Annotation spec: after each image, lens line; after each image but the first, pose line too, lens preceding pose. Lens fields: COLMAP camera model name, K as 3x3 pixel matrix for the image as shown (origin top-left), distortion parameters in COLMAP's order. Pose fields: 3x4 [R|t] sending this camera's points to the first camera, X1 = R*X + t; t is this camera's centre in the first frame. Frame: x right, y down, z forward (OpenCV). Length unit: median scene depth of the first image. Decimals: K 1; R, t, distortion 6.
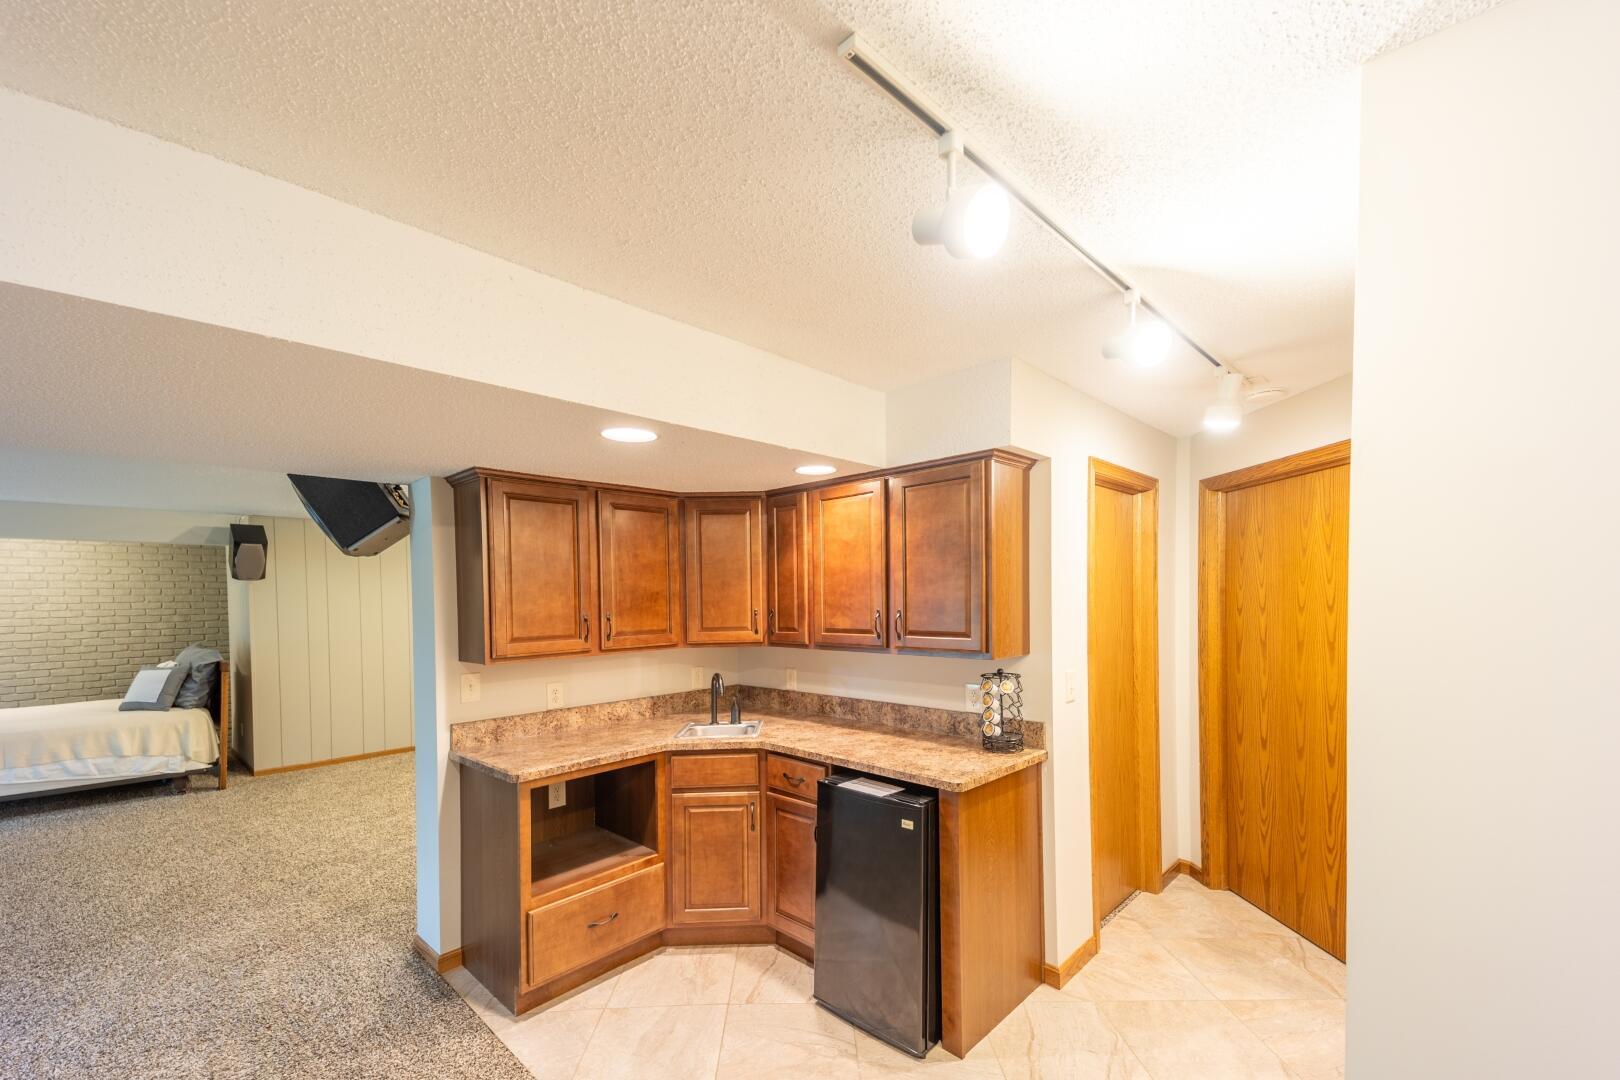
lens RADIAL K [[680.4, 0, 822.1], [0, 680.4, 599.0], [0, 0, 1]] dist [0.003204, -0.000528]
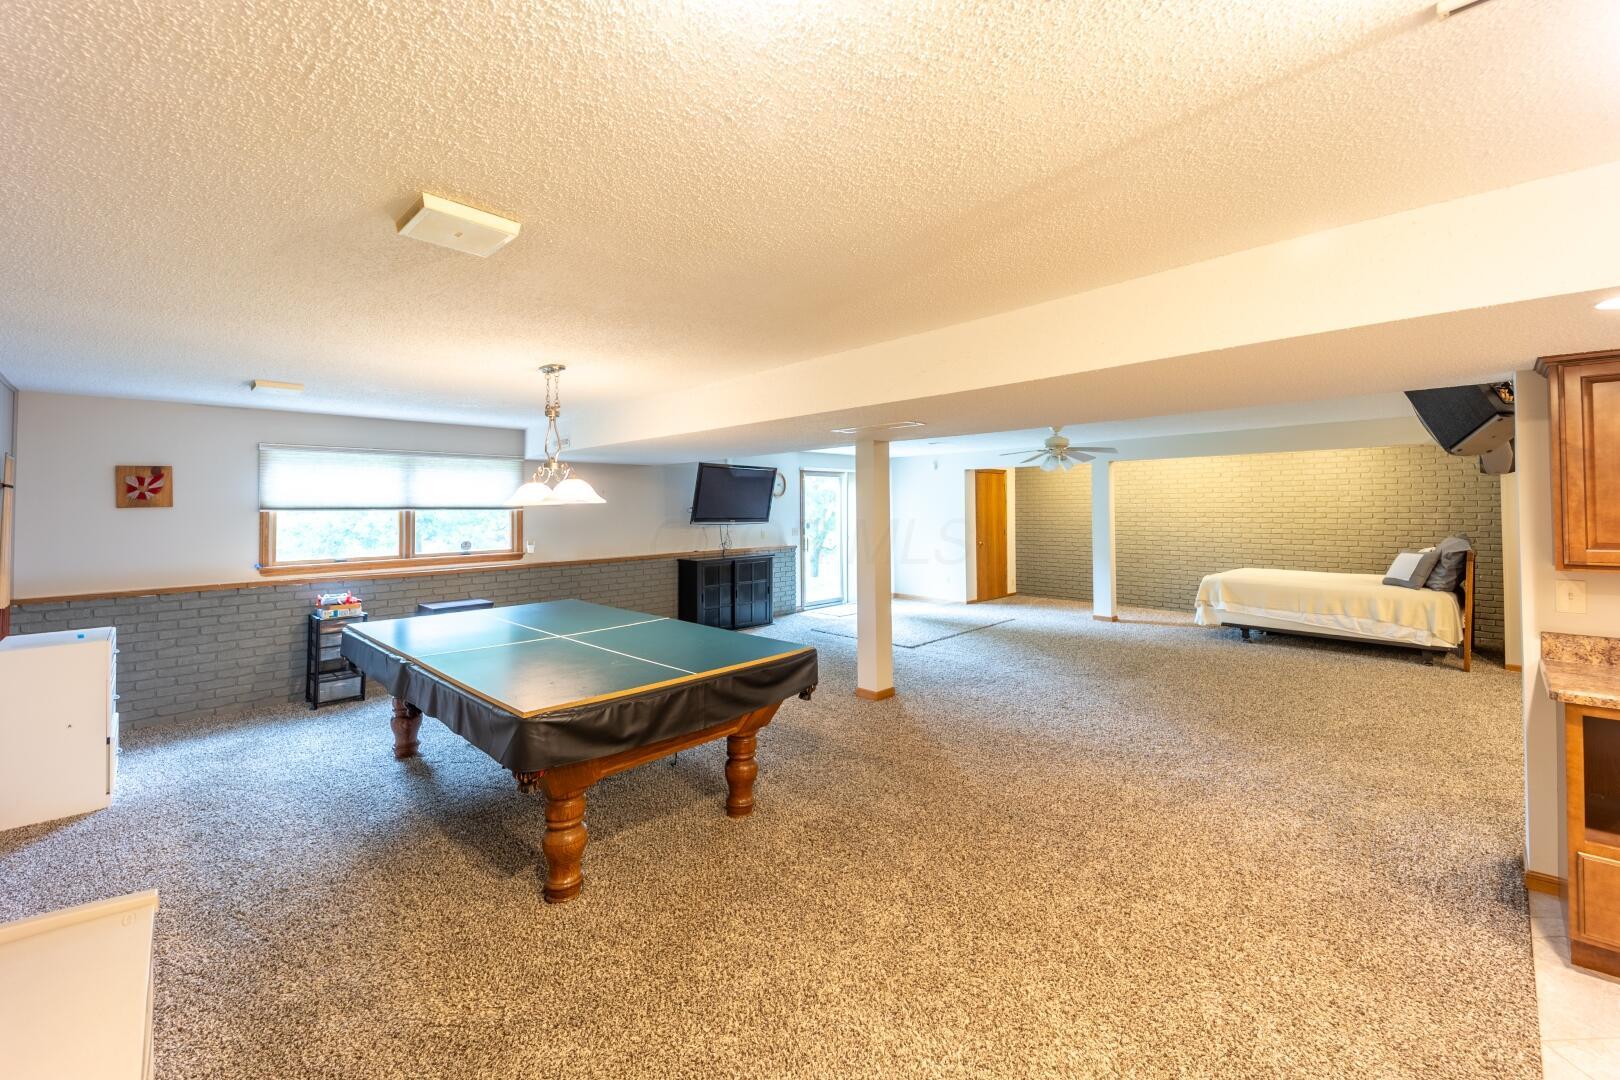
lens RADIAL K [[680.4, 0, 816.8], [0, 680.4, 496.9], [0, 0, 1]] dist [0.003204, -0.000528]
pose [[-0.023993, 0.003170, -0.999707, 0.212804], [0.011045, 0.999935, 0.002906, -0.007610], [0.999651, -0.010972, -0.024026, 0.014175]]
